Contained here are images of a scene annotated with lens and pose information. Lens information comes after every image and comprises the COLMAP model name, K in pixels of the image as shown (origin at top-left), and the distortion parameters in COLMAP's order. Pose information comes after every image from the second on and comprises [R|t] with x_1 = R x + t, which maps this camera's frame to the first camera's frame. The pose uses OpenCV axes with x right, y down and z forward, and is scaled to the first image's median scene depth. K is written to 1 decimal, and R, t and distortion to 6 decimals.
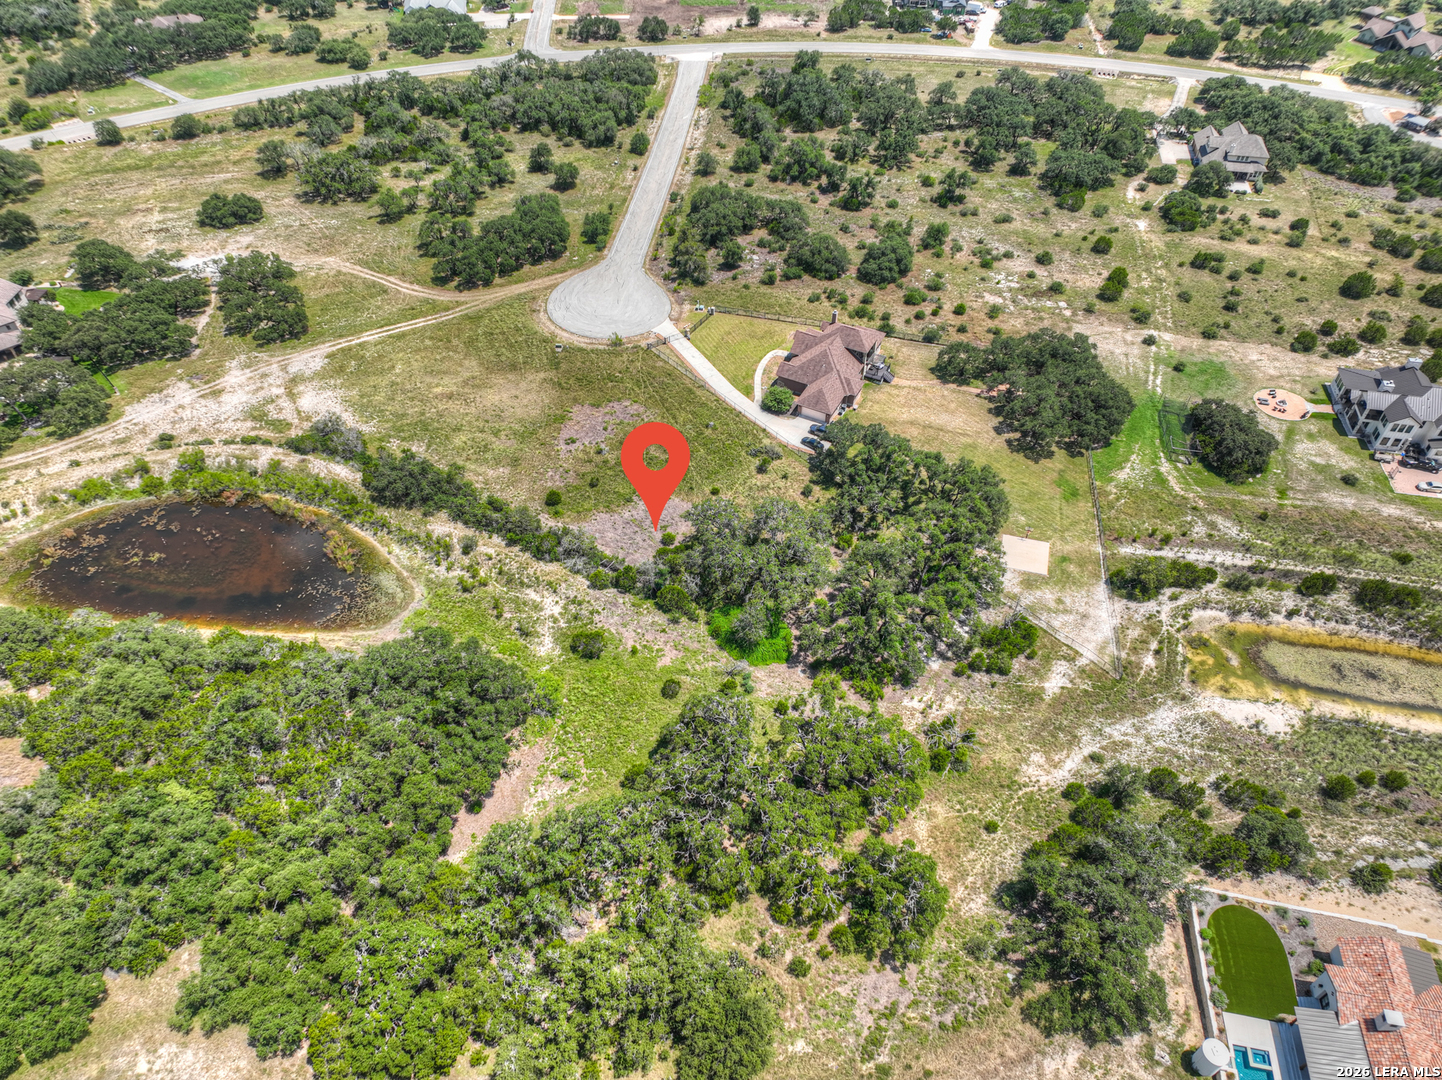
lens RADIAL K [[1008.5, 0, 721.6], [0, 1008.5, 541.3], [0, 0, 1]] dist [0.002836, 0.009553]
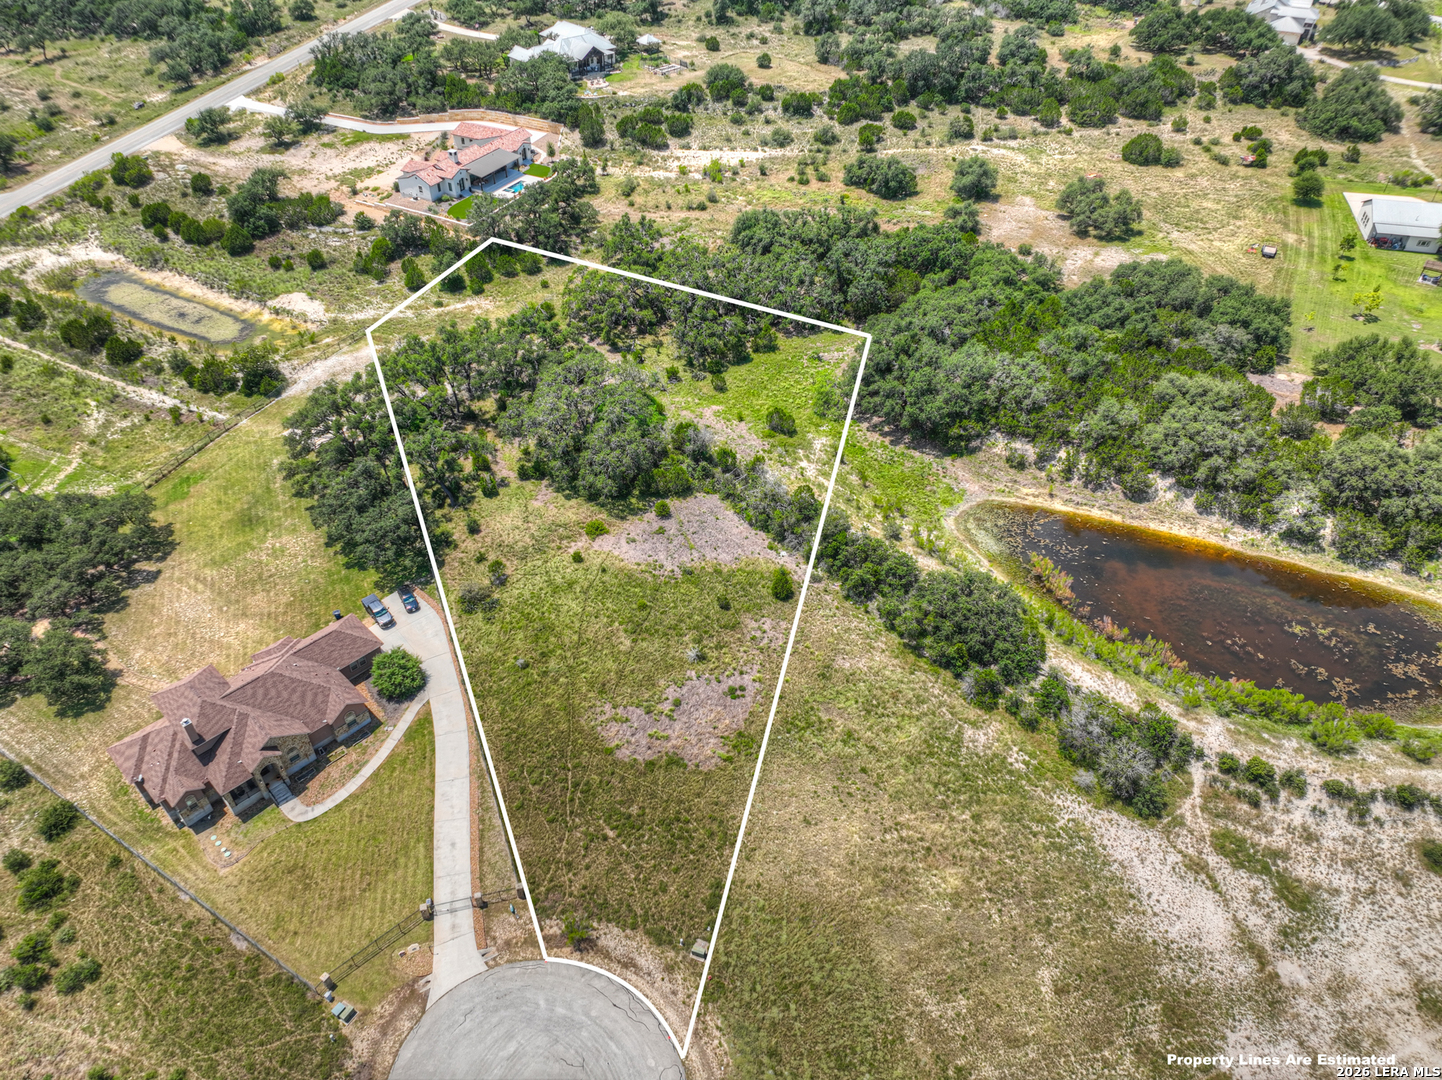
lens RADIAL K [[1012.4, 0, 721.7], [0, 1012.4, 538.0], [0, 0, 1]] dist [-0.005447, 0.024853]
pose [[-0.953438, -0.203485, 0.222596, -0.272202], [0.207691, 0.092160, 0.973843, -0.758686], [-0.218677, 0.974731, -0.045607, 0.966096]]
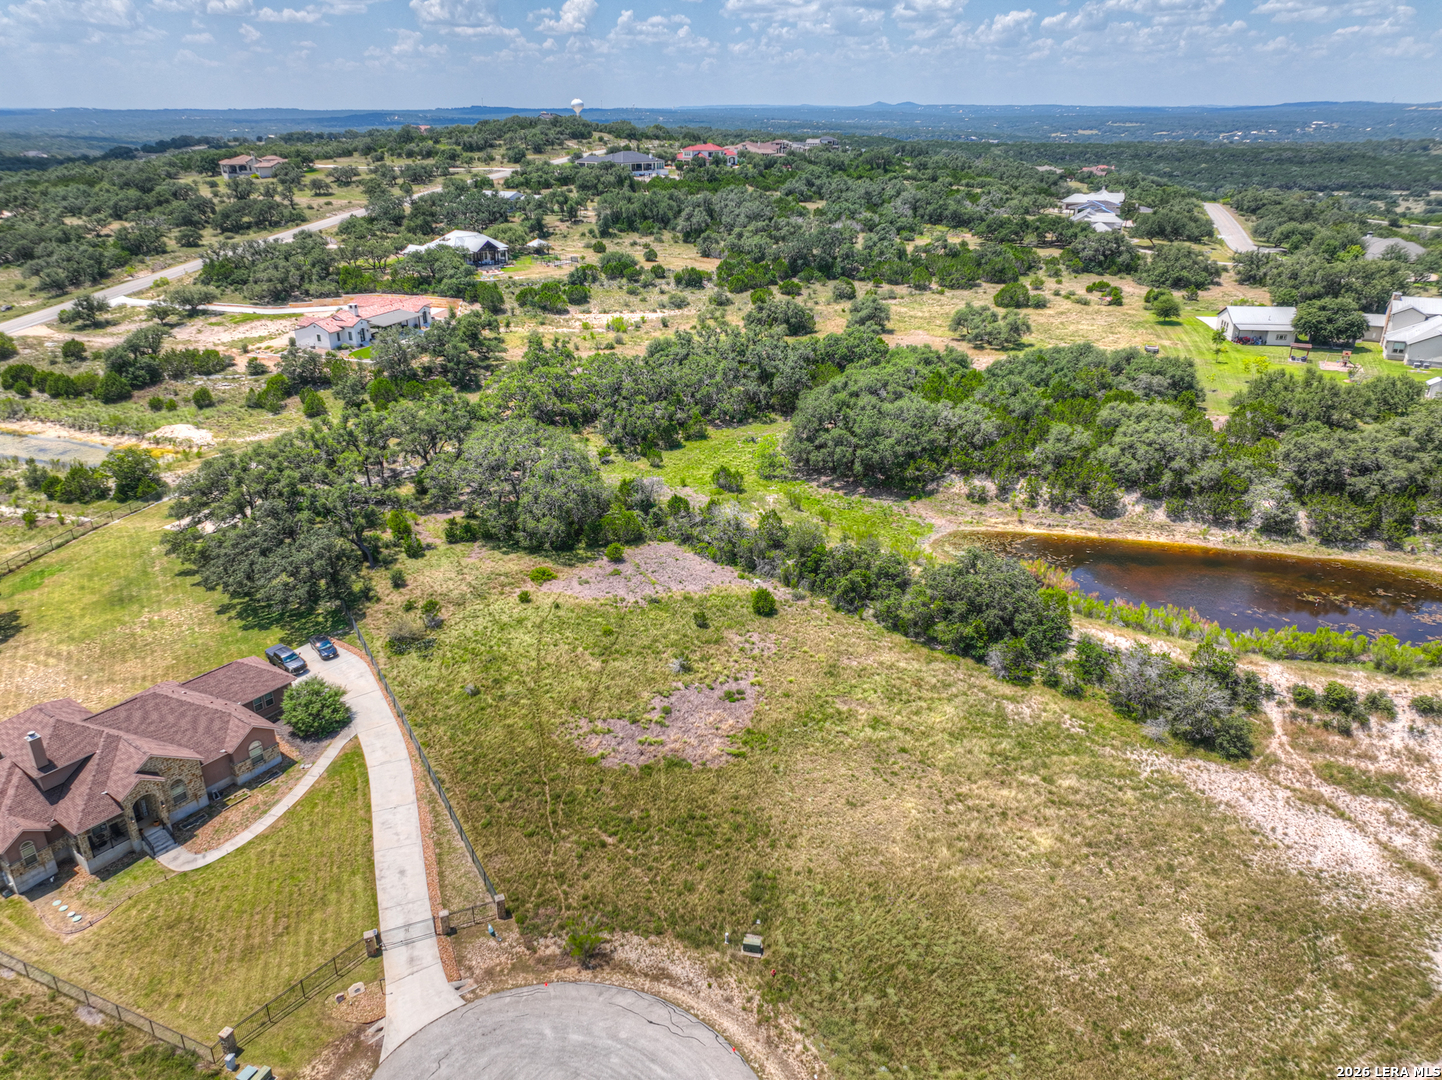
lens RADIAL K [[1012.4, 0, 721.7], [0, 1012.4, 538.0], [0, 0, 1]] dist [-0.005447, 0.024853]
pose [[-0.987862, -0.067714, 0.139797, -0.219617], [0.105761, 0.365945, 0.924607, -0.651534], [-0.113766, 0.928170, -0.354342, 1.149960]]
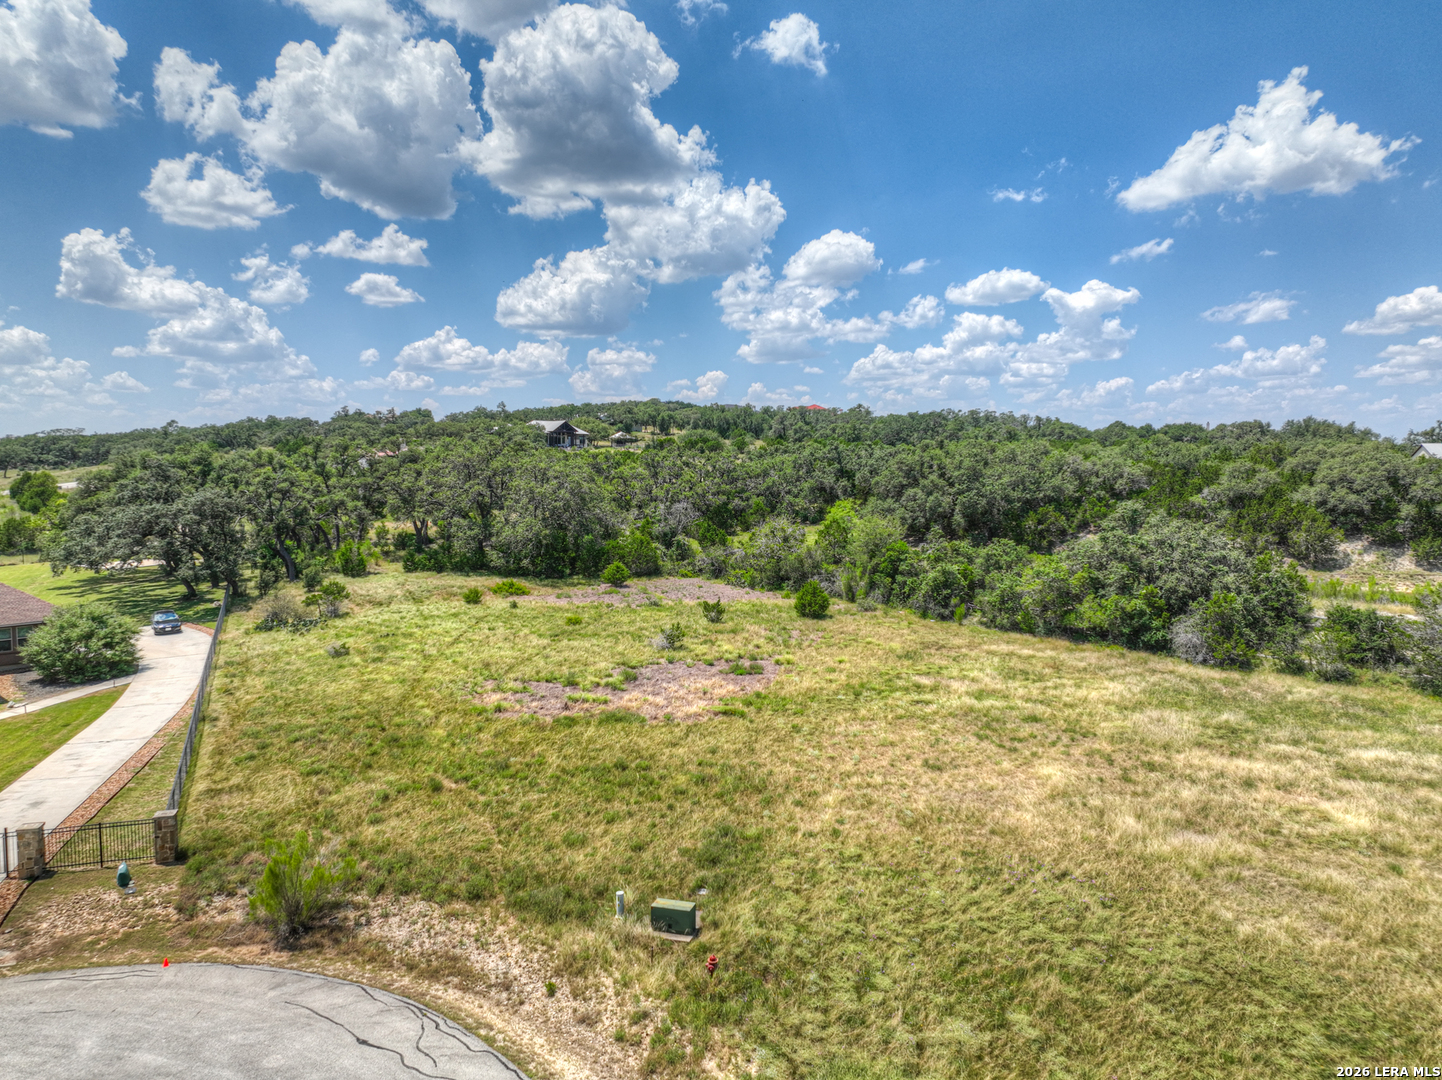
lens RADIAL K [[1012.4, 0, 721.7], [0, 1012.4, 538.0], [0, 0, 1]] dist [-0.005447, 0.024853]
pose [[-0.962865, -0.024072, 0.268907, -0.237281], [0.190644, 0.644632, 0.740341, -0.384807], [-0.191168, 0.764114, -0.616104, 1.209530]]
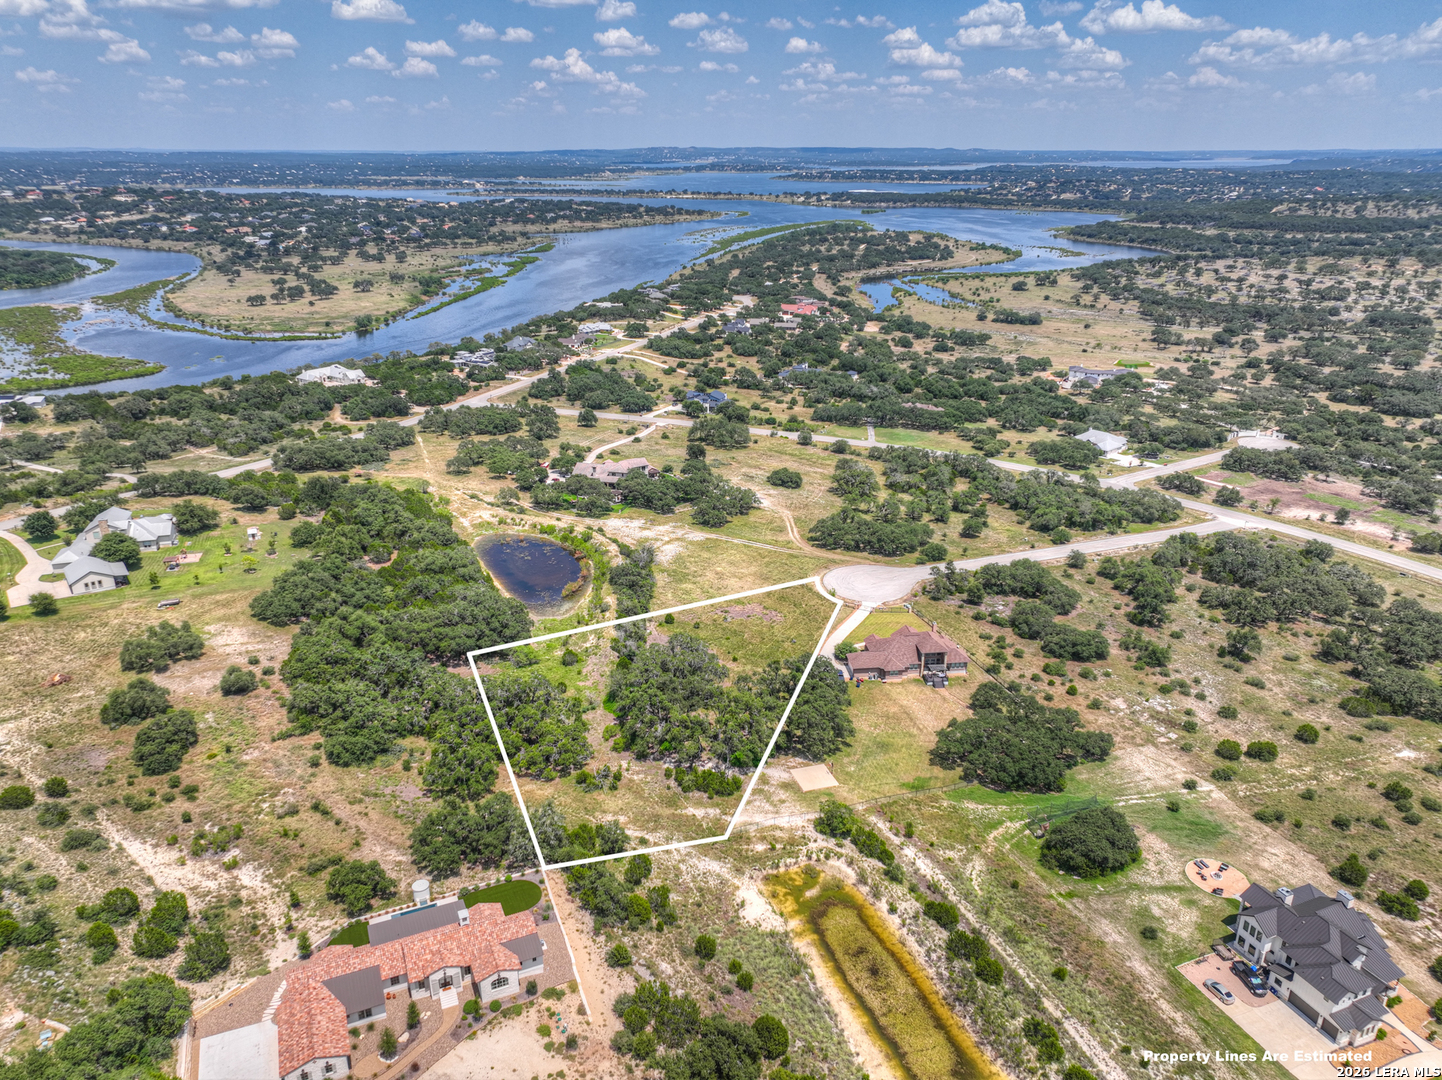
lens RADIAL K [[1012.4, 0, 721.7], [0, 1012.4, 538.0], [0, 0, 1]] dist [-0.005447, 0.024853]
pose [[0.551049, 0.296014, -0.780206, 1.014430], [-0.597126, 0.792987, -0.120878, -0.001864], [0.582911, 0.532491, 0.613733, 0.021387]]
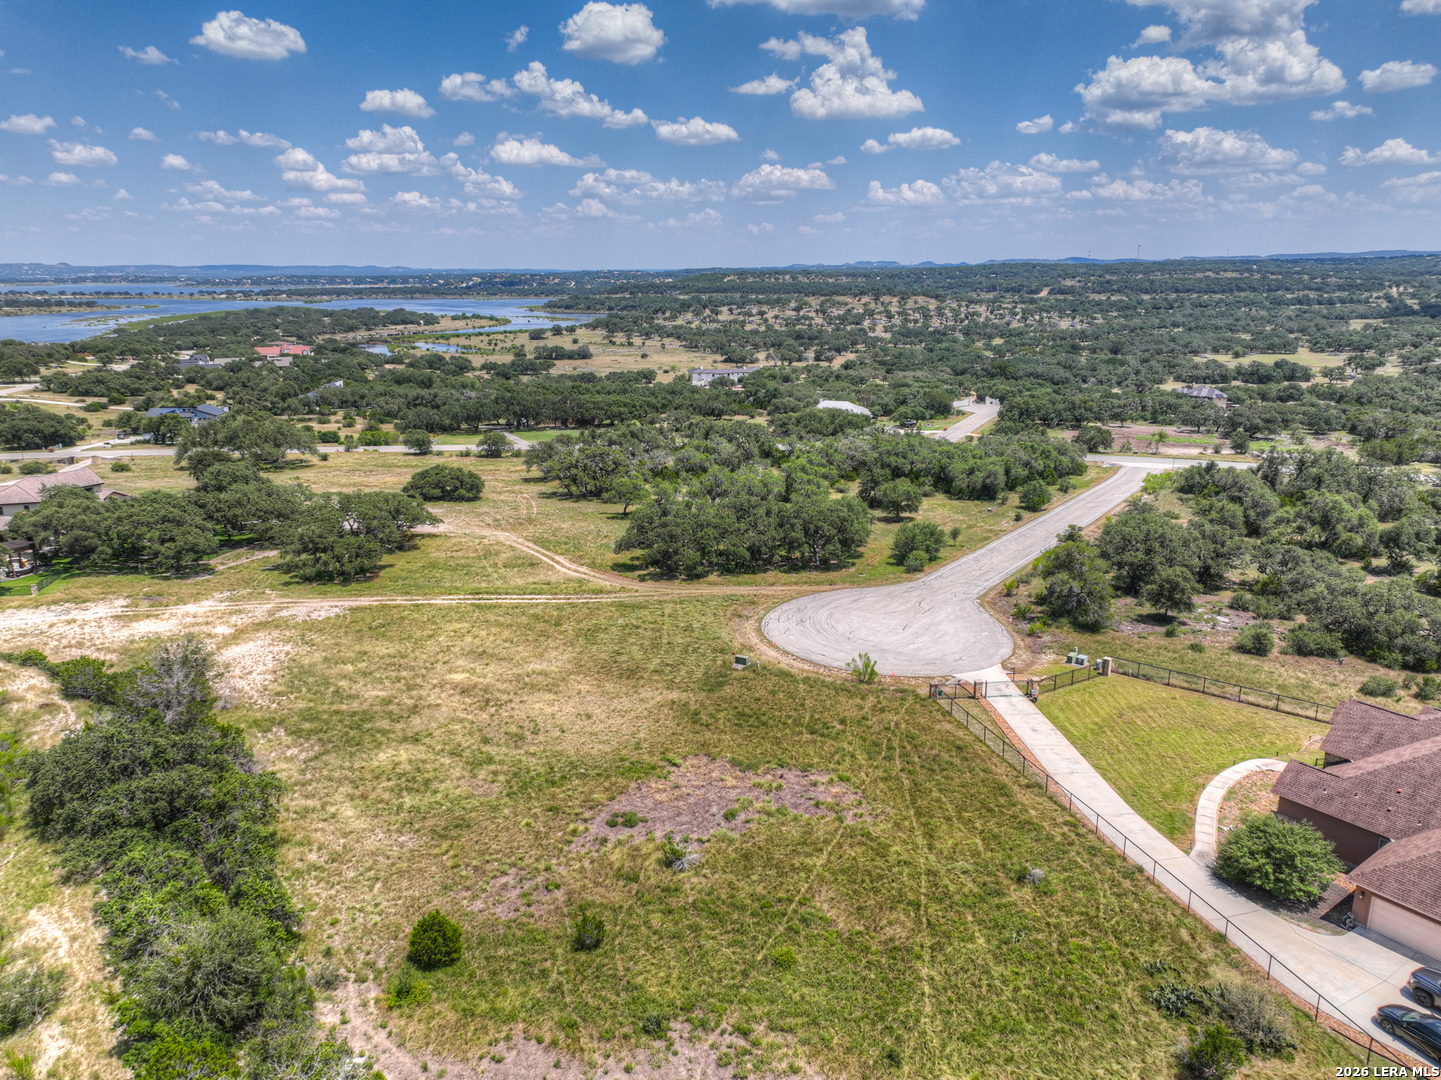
lens RADIAL K [[1011.7, 0, 721.2], [0, 1011.7, 538.0], [0, 0, 1]] dist [-0.005447, 0.024853]
pose [[0.898986, 0.102458, -0.425824, 0.026510], [-0.307133, 0.840608, -0.446148, -0.034428], [0.312240, 0.531865, 0.787163, 0.693141]]
